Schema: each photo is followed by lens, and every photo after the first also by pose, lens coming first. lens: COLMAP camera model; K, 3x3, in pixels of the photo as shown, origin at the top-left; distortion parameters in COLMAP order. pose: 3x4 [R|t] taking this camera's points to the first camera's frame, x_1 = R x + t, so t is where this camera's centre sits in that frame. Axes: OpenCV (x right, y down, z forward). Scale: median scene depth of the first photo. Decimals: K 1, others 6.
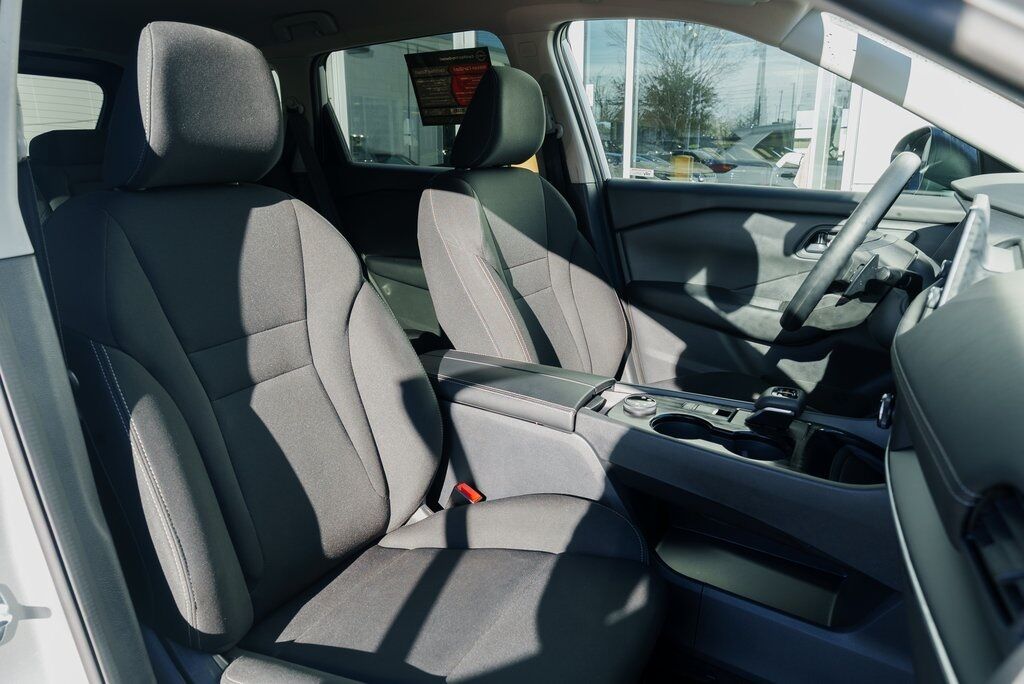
lens RADIAL K [[697.0, 0, 510.2], [0, 697.0, 357.2], [0, 0, 1]] dist [-0.024077, 0.020039]
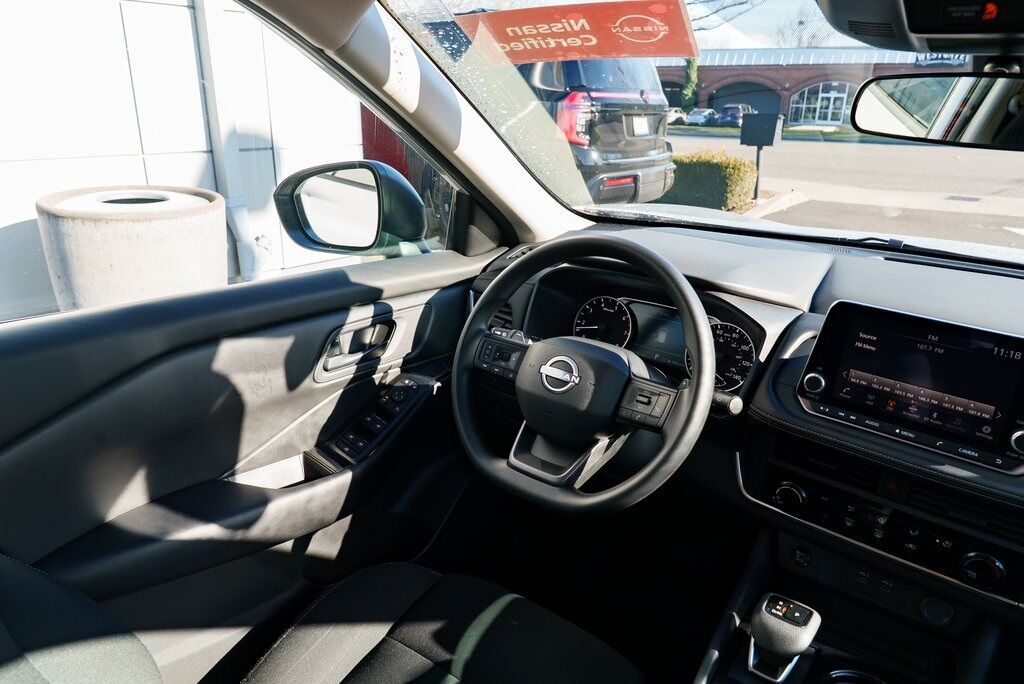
lens RADIAL K [[697.0, 0, 512.2], [0, 697.0, 348.0], [0, 0, 1]] dist [-0.024077, 0.020039]
pose [[0.110342, -0.330449, 0.937352, -0.121704], [0.252009, 0.921592, 0.295227, -0.298037], [-0.961414, 0.203645, 0.184966, 0.680242]]
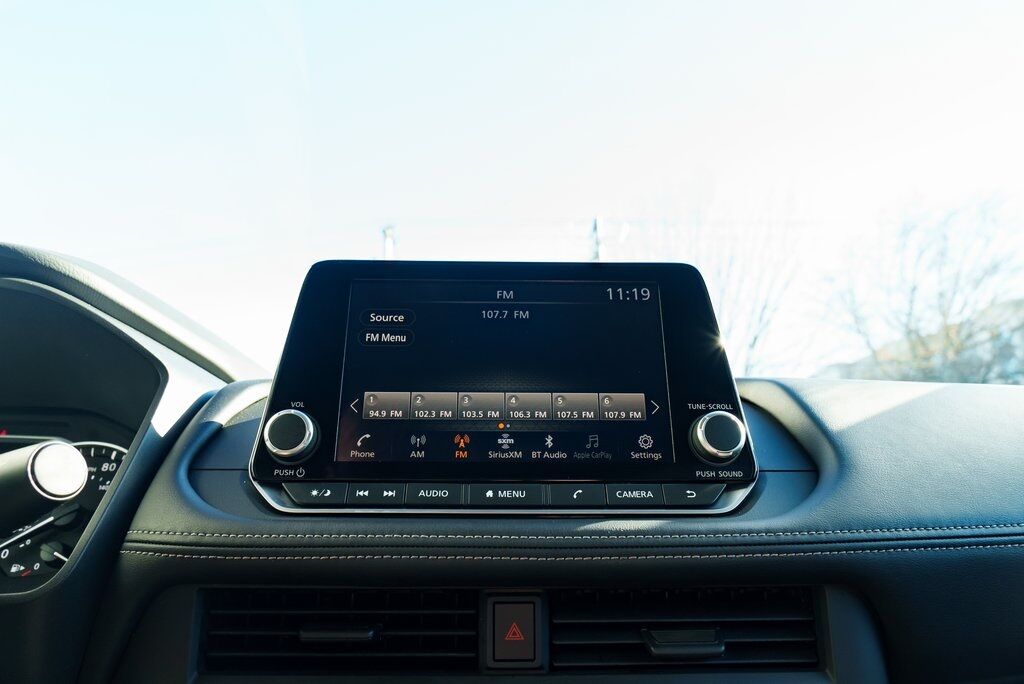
lens RADIAL K [[697.0, 0, 498.5], [0, 697.0, 352.5], [0, 0, 1]] dist [-0.024077, 0.020039]
pose [[-0.570372, 0.211783, 0.793615, 0.163271], [0.244207, 0.966222, -0.082333, -0.060603], [-0.784244, 0.146846, -0.602824, 0.640066]]
